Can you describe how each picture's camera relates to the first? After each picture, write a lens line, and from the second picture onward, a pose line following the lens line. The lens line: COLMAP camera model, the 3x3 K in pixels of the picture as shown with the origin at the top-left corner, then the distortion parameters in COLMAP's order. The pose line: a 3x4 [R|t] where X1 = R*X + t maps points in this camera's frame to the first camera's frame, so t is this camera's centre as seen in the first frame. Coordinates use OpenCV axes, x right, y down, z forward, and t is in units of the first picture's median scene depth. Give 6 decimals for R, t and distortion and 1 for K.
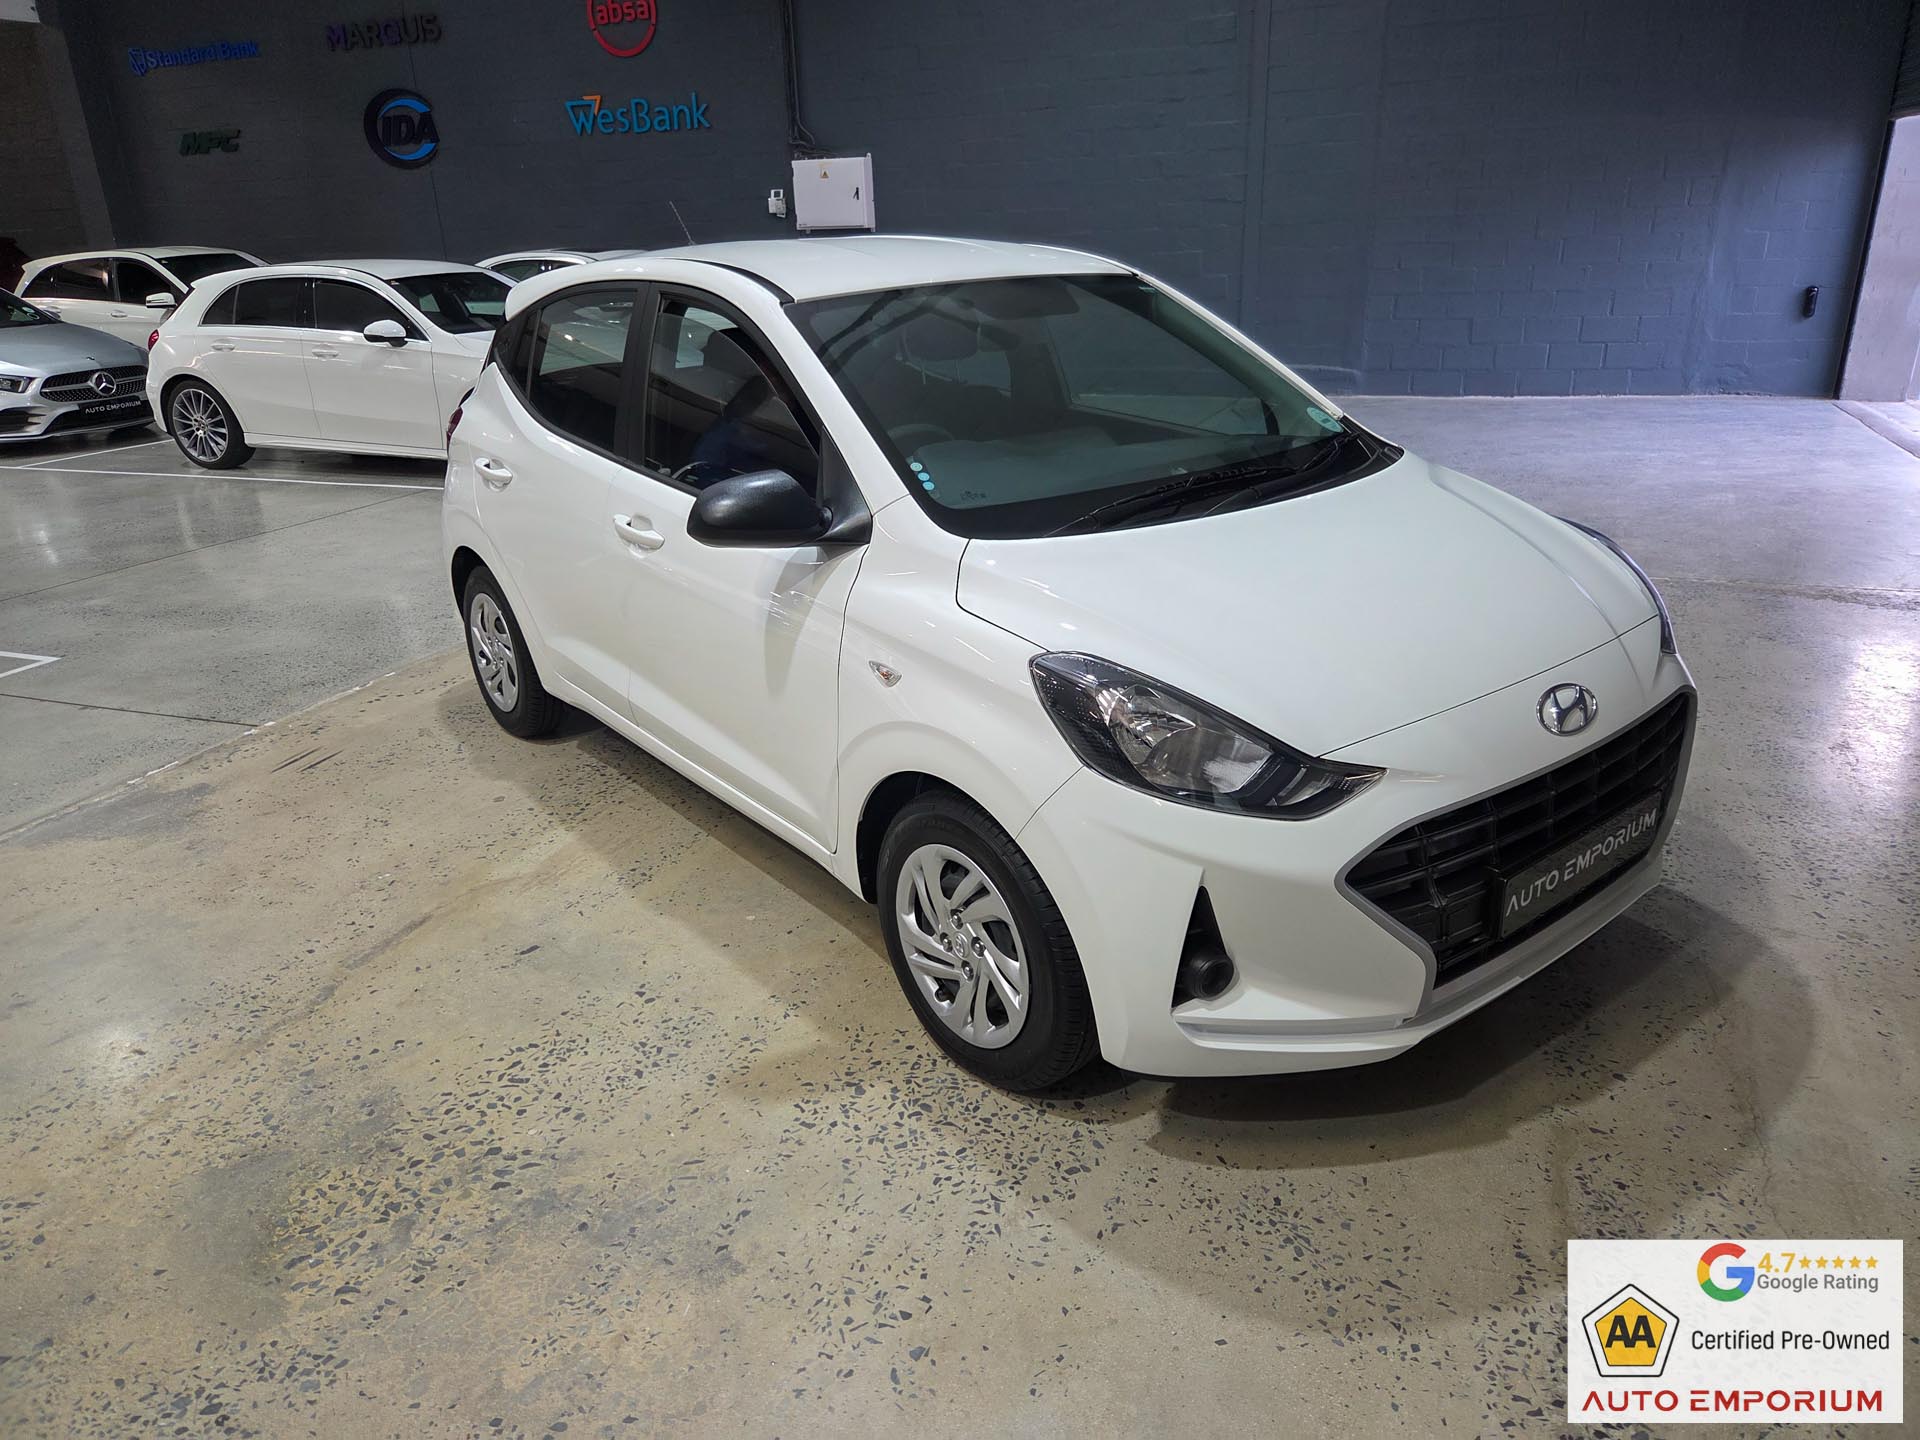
lens RADIAL K [[1286.4, 0, 960.0], [0, 1286.4, 720.0], [0, 0, 1]] dist [0.064032, -0.062816]
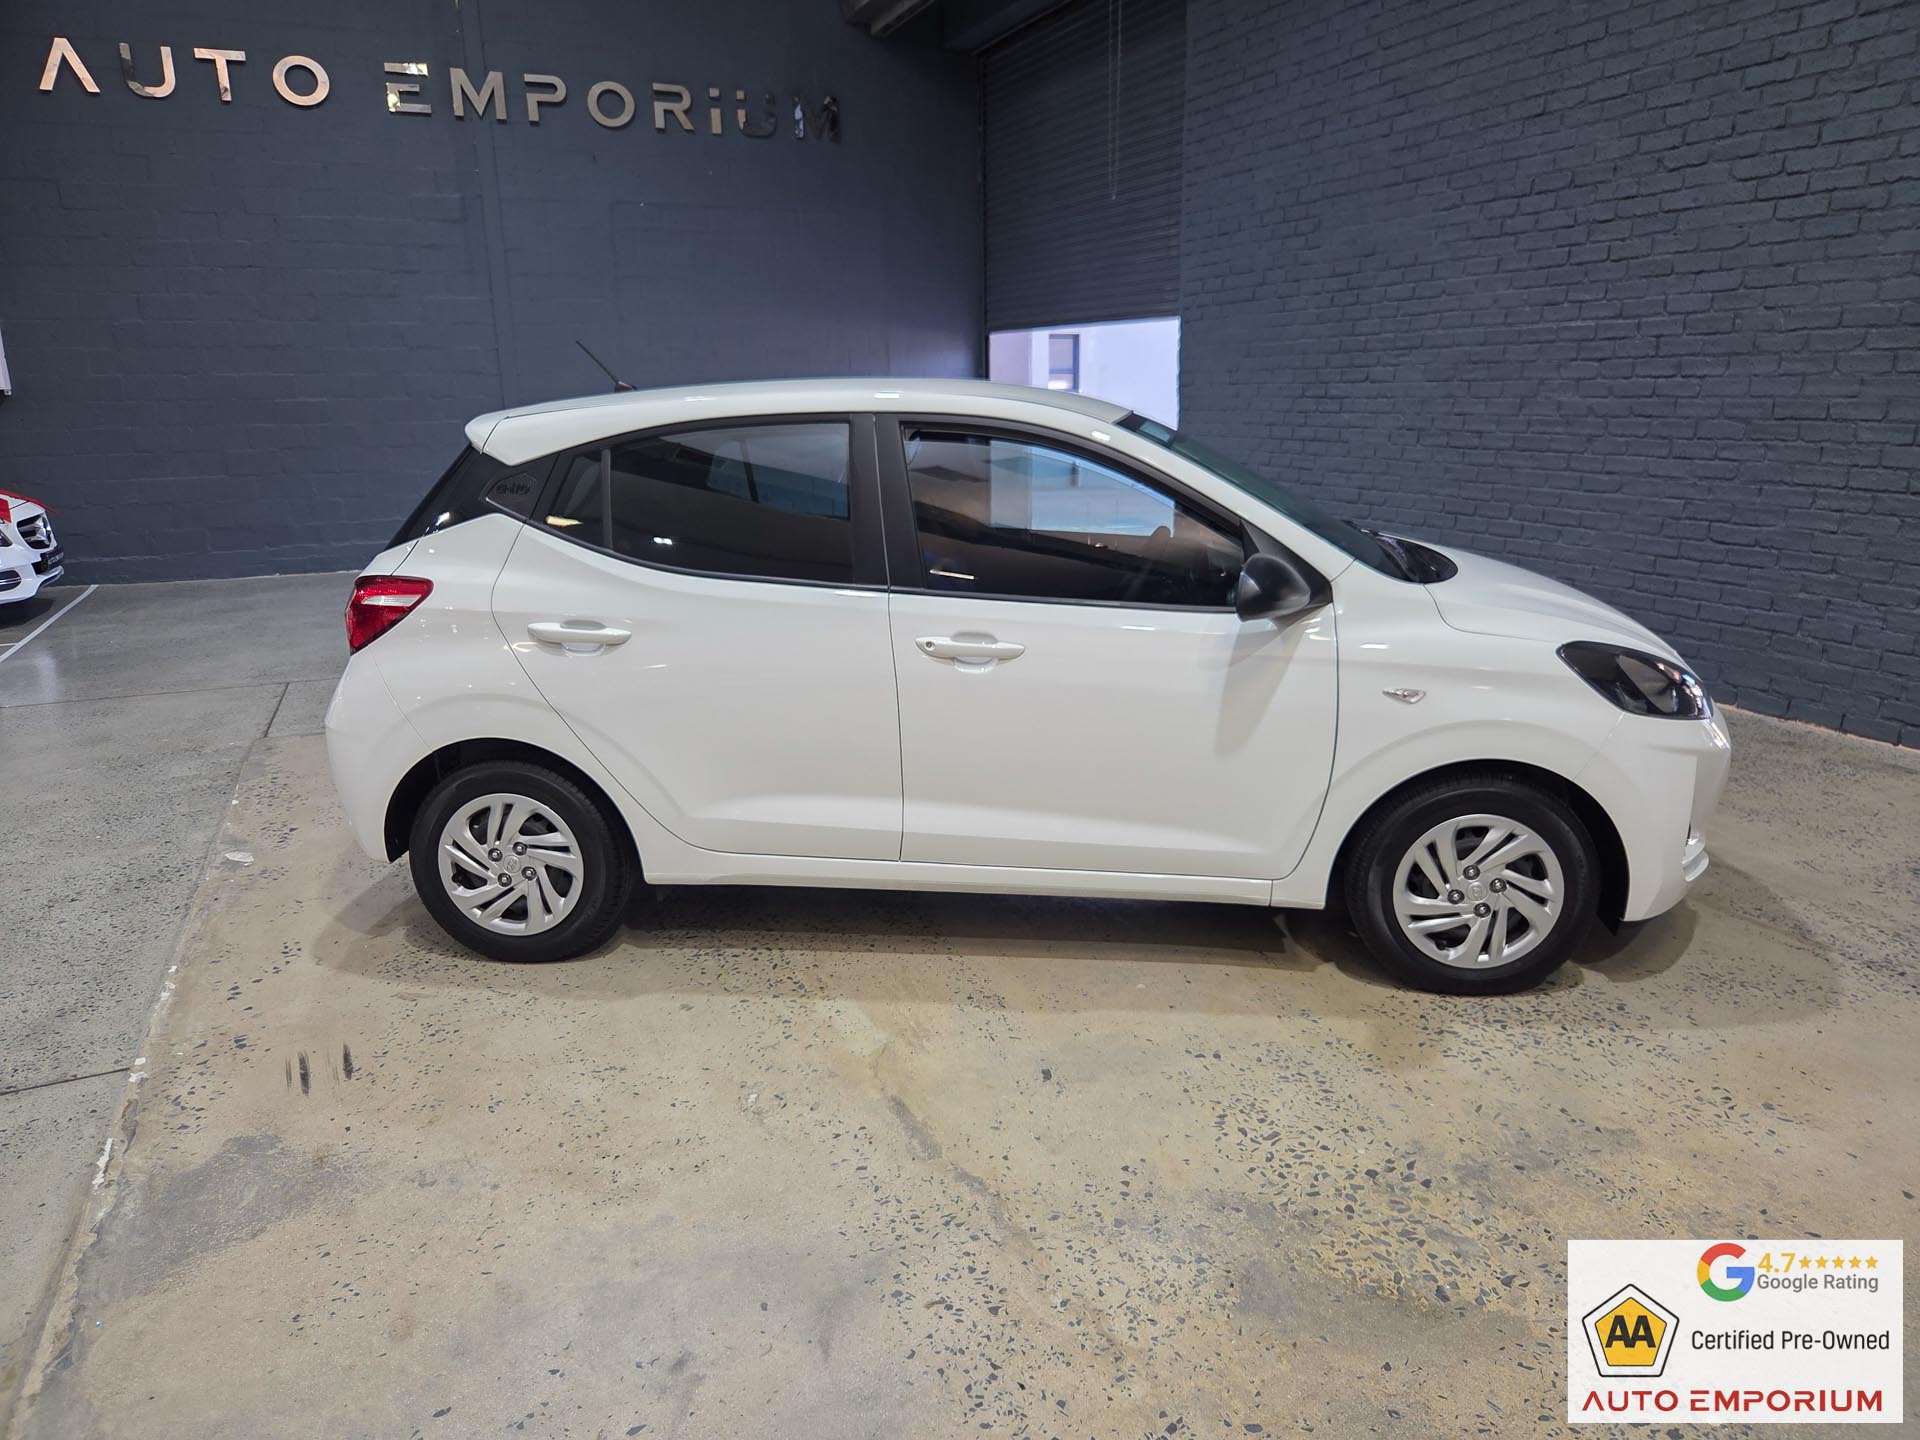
lens RADIAL K [[1311.2, 0, 955.5], [0, 1311.2, 712.0], [0, 0, 1]] dist [0.034865, -0.037429]
pose [[0.709724, -0.153748, 0.687498, -1.261586], [0.246691, 0.968345, -0.038111, -0.079647], [-0.659875, 0.196648, 0.725186, 0.351727]]
